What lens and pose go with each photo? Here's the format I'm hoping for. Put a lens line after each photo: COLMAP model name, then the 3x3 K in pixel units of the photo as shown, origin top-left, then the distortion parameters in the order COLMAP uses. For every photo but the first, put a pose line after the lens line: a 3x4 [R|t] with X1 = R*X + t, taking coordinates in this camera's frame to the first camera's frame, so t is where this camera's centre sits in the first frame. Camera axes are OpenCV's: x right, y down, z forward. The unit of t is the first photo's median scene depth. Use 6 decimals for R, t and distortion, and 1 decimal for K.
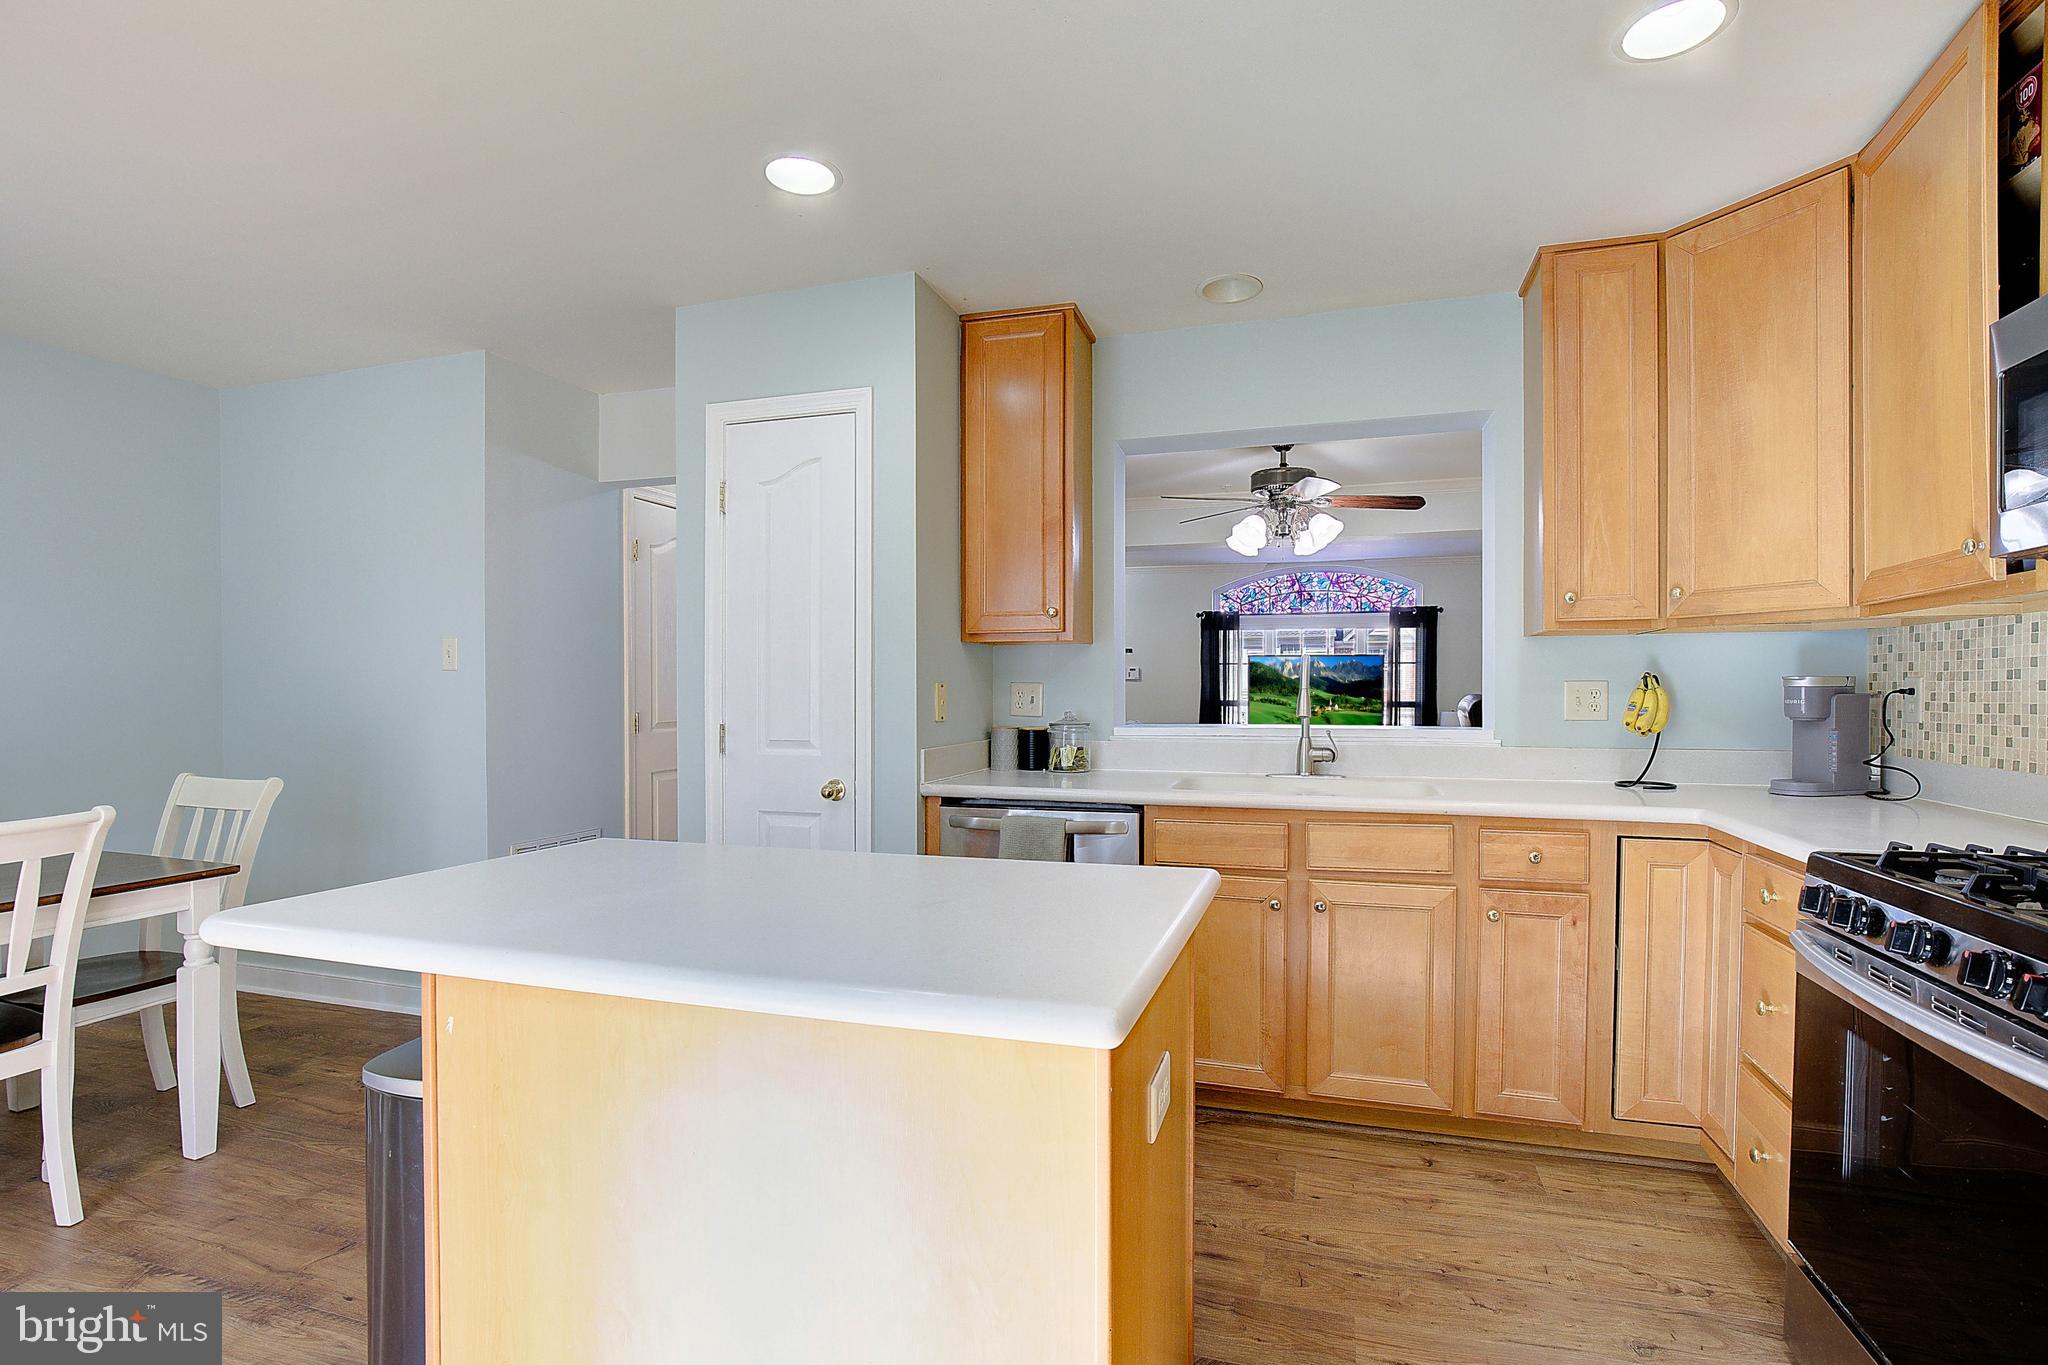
lens RADIAL K [[954.8, 0, 1054.0], [0, 954.8, 693.4], [0, 0, 1]] dist [-0.002837, 0.005952]
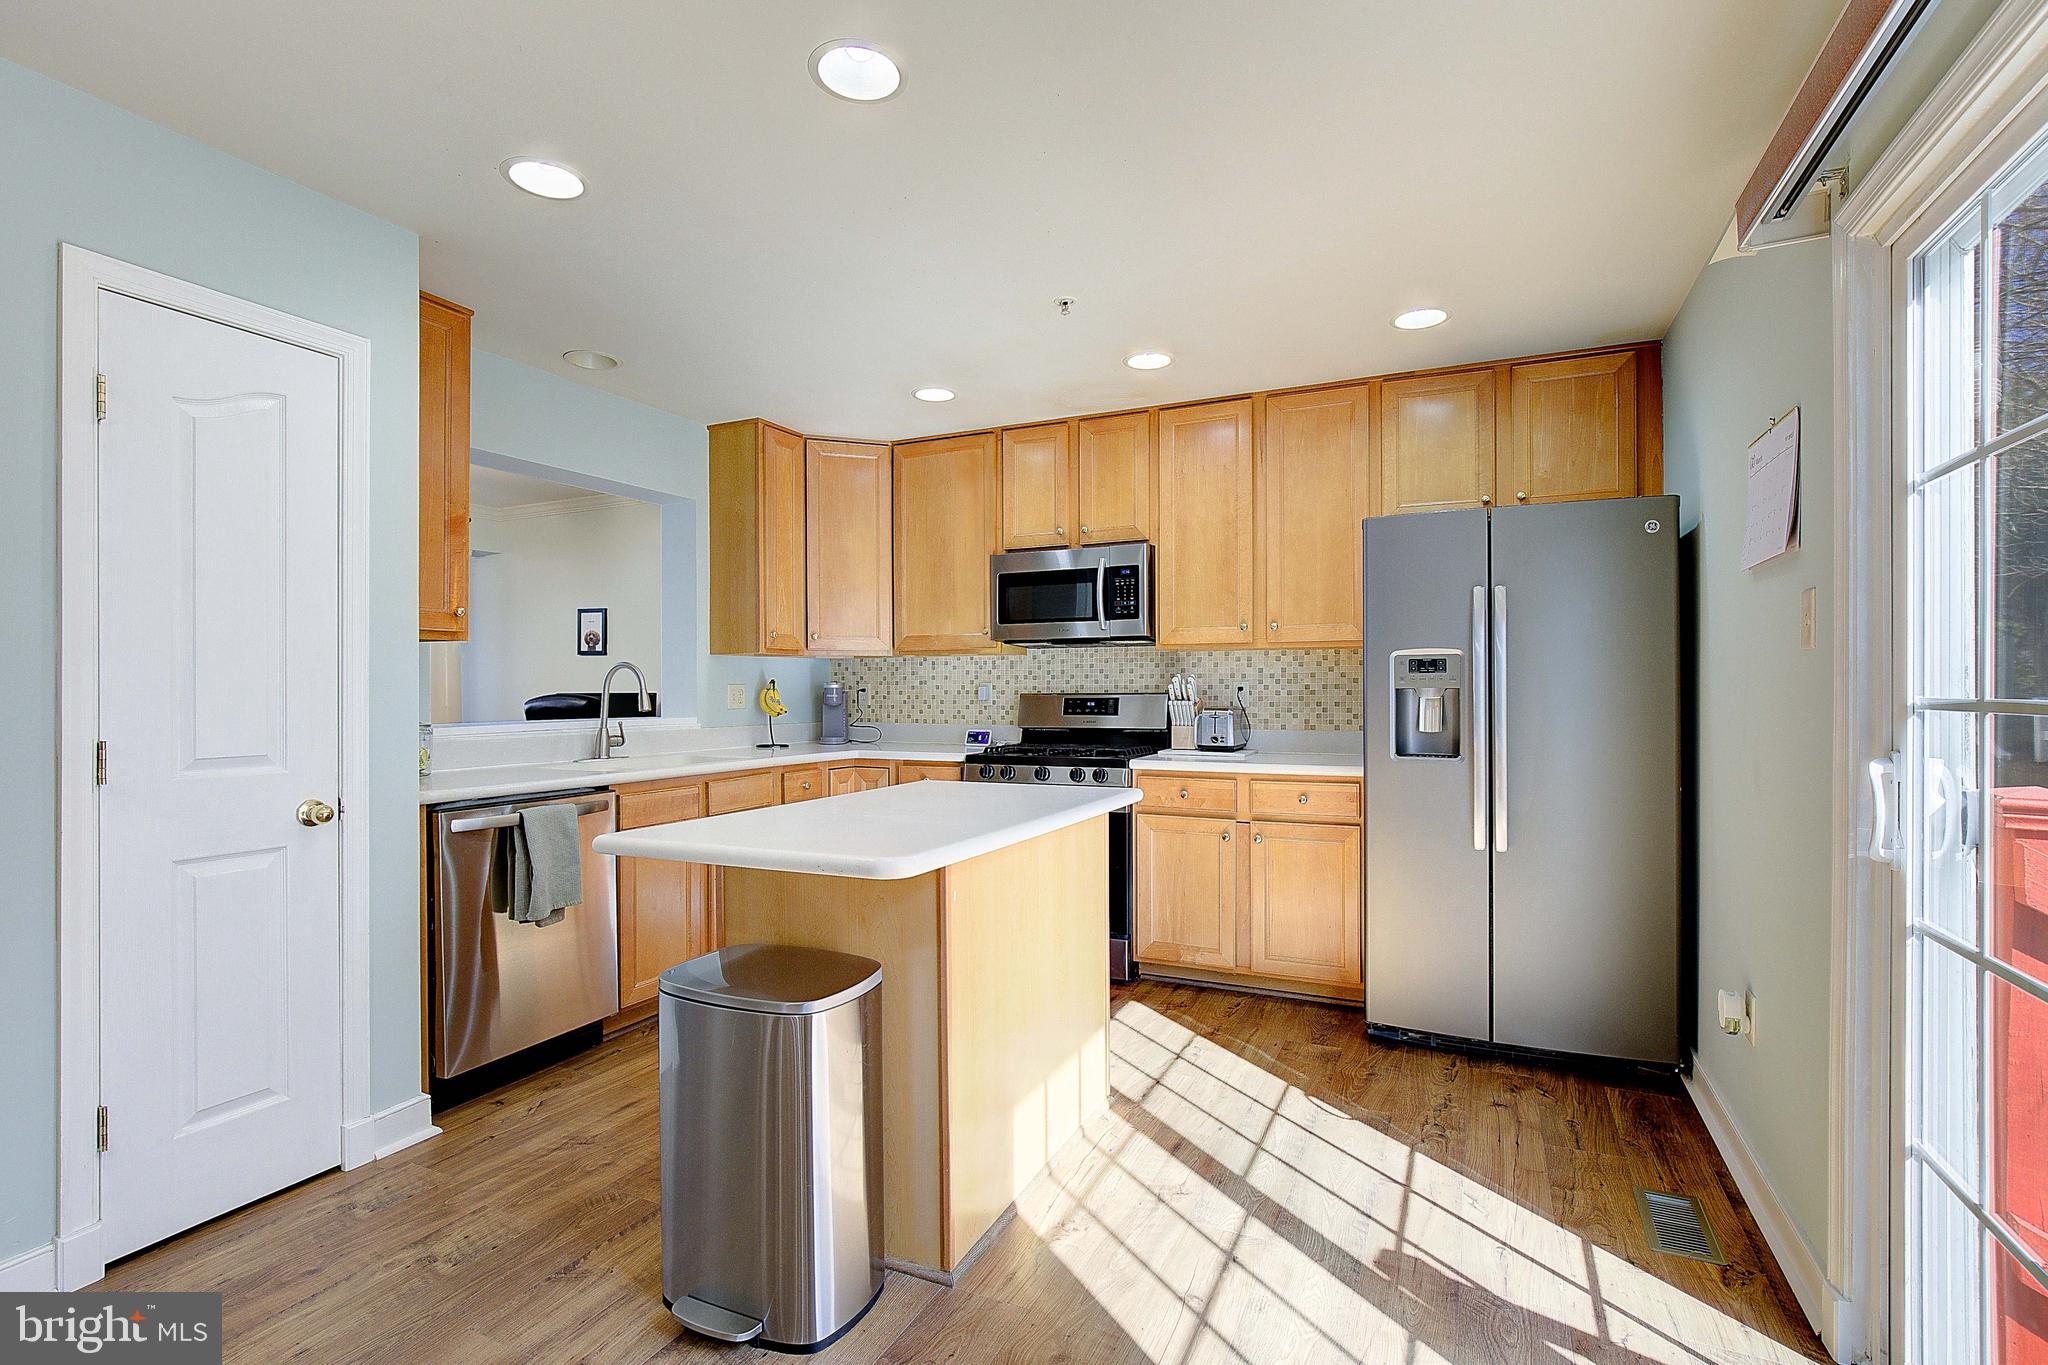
lens RADIAL K [[954.8, 0, 1054.0], [0, 954.8, 693.4], [0, 0, 1]] dist [-0.002837, 0.005952]
pose [[0.134393, -0.003095, 0.990923, -1.069478], [0.007598, 0.999969, 0.002093, 0.003311], [-0.990899, 0.007248, 0.134412, 0.296558]]
